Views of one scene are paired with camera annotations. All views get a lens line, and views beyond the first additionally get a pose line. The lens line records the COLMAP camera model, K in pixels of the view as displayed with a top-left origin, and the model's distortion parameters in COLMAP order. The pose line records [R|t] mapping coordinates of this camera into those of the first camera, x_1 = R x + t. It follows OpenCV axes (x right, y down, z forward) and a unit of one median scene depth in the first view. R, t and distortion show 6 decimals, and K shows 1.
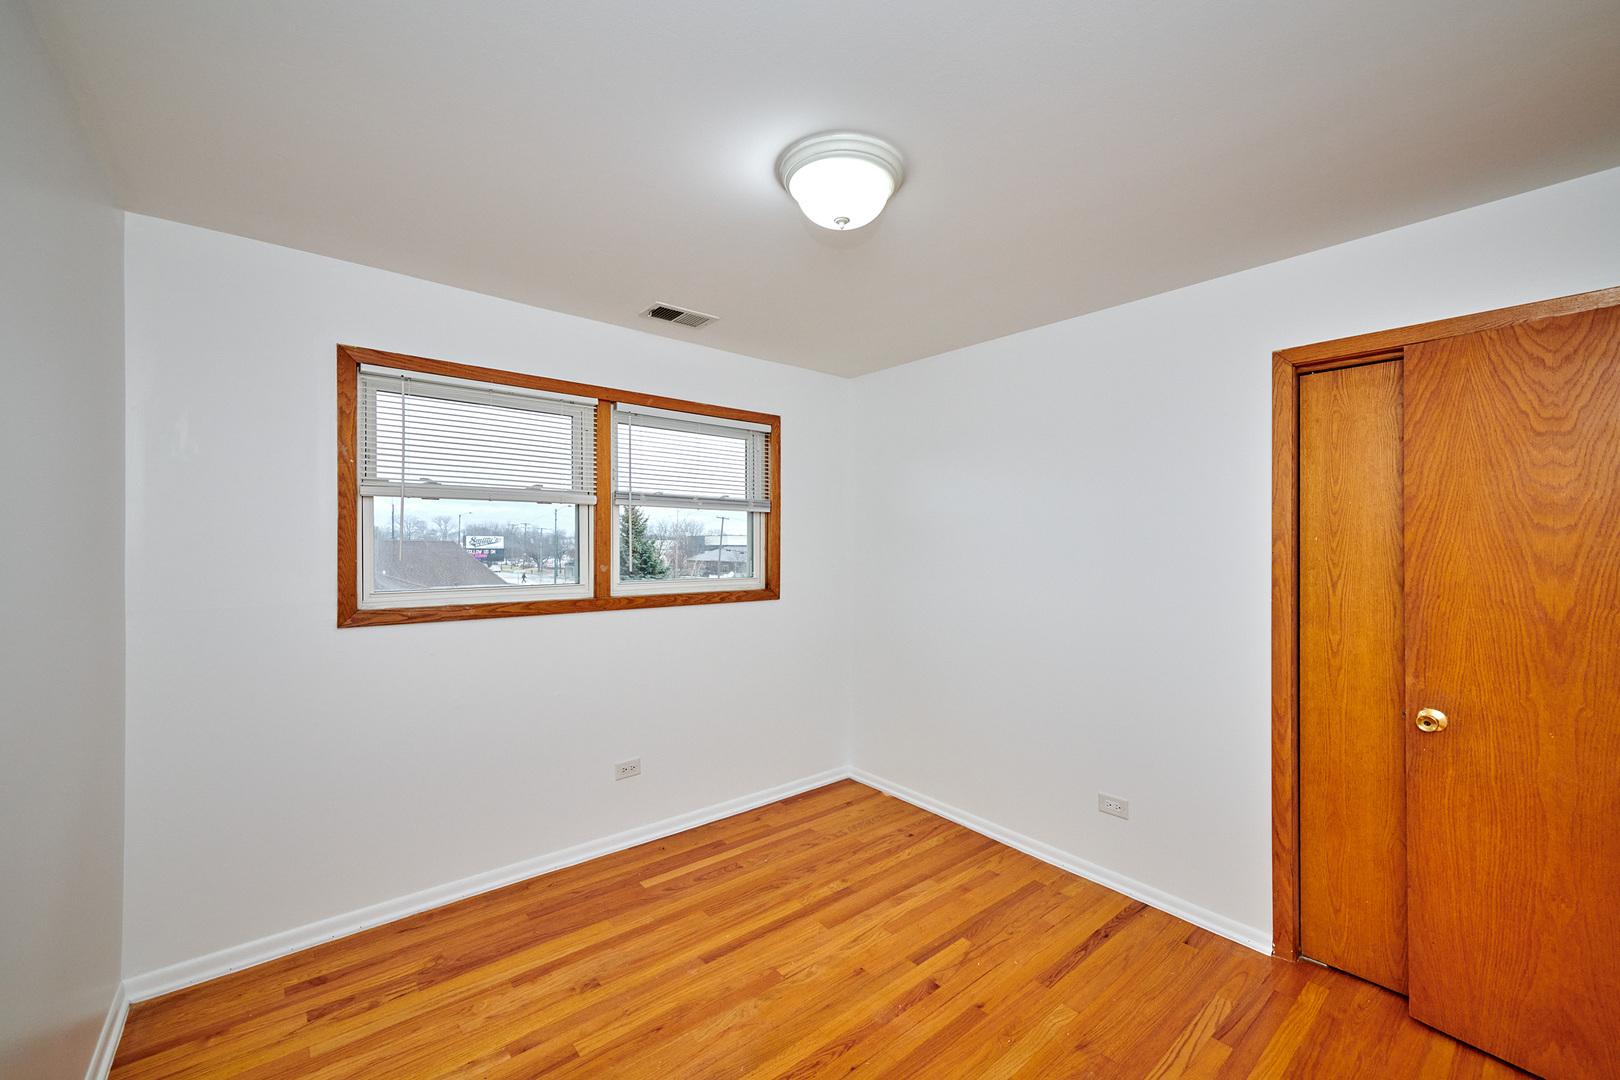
lens RADIAL K [[647.0, 0, 819.2], [0, 647.0, 553.1], [0, 0, 1]] dist [-0.000881, -0.000450]
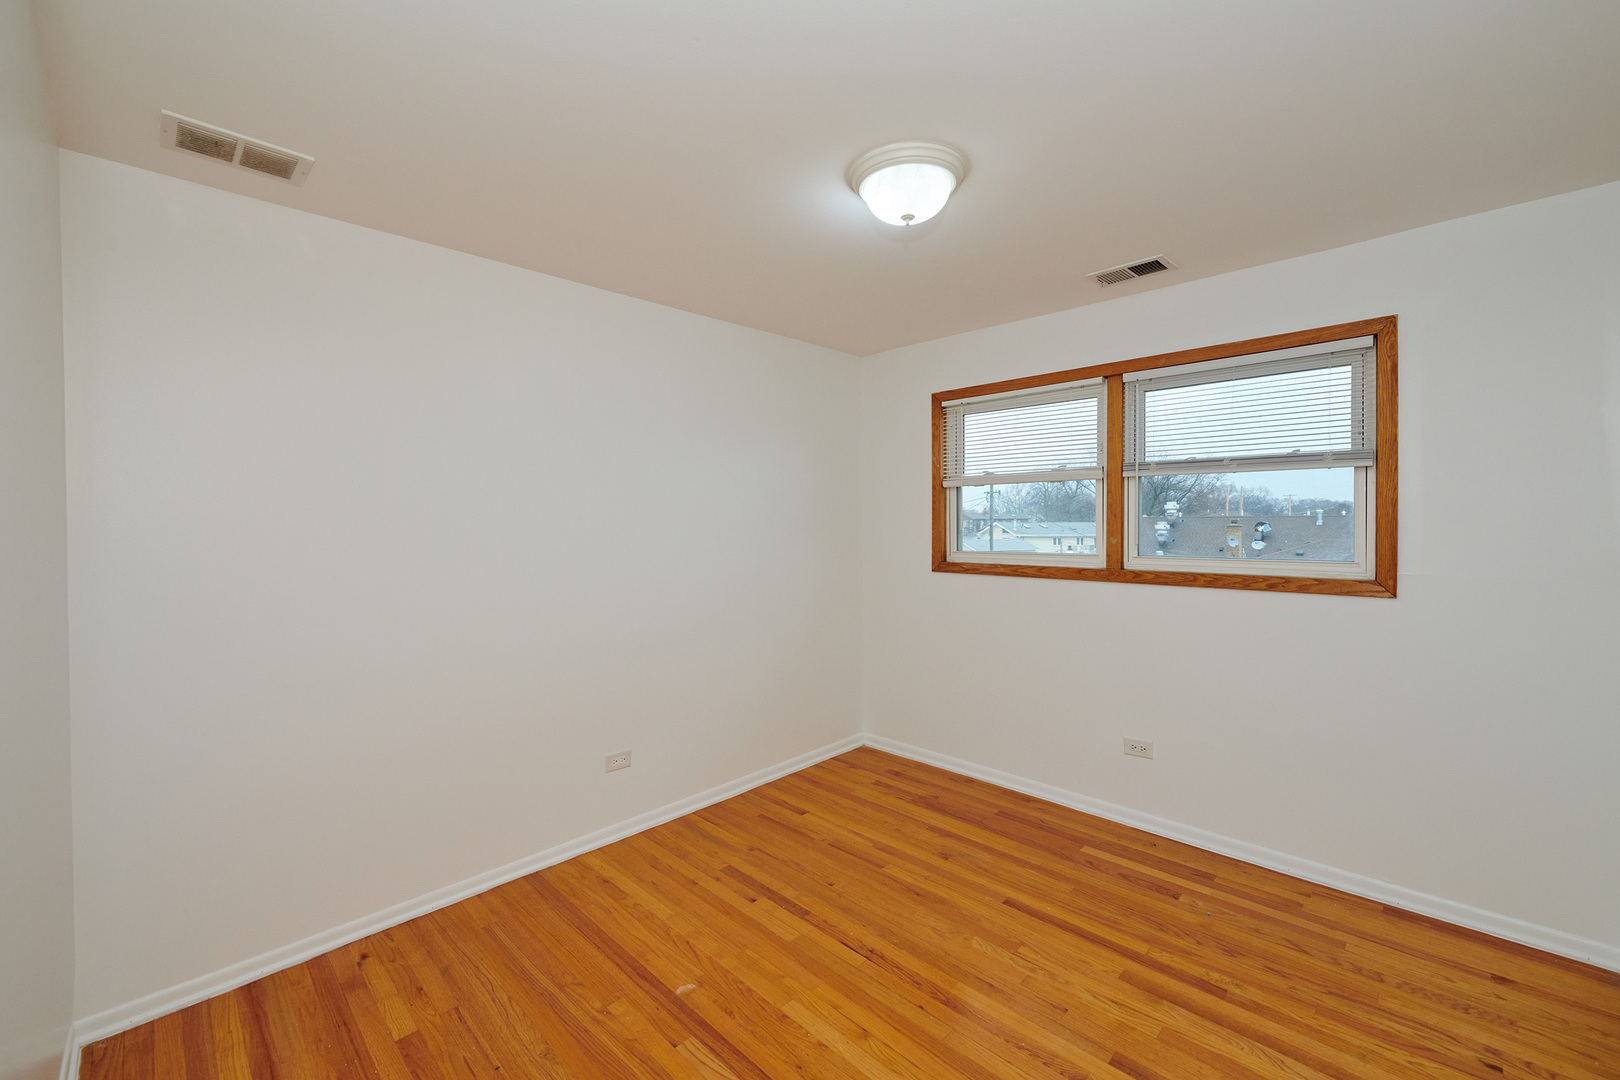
lens RADIAL K [[648.2, 0, 790.0], [0, 648.2, 531.8], [0, 0, 1]] dist [-0.001698, -0.000463]
pose [[0.074357, 0.012253, -0.997156, 0.736372], [-0.004912, 0.999917, 0.011921, 0.000568], [0.997220, 0.004012, 0.074411, 0.472379]]
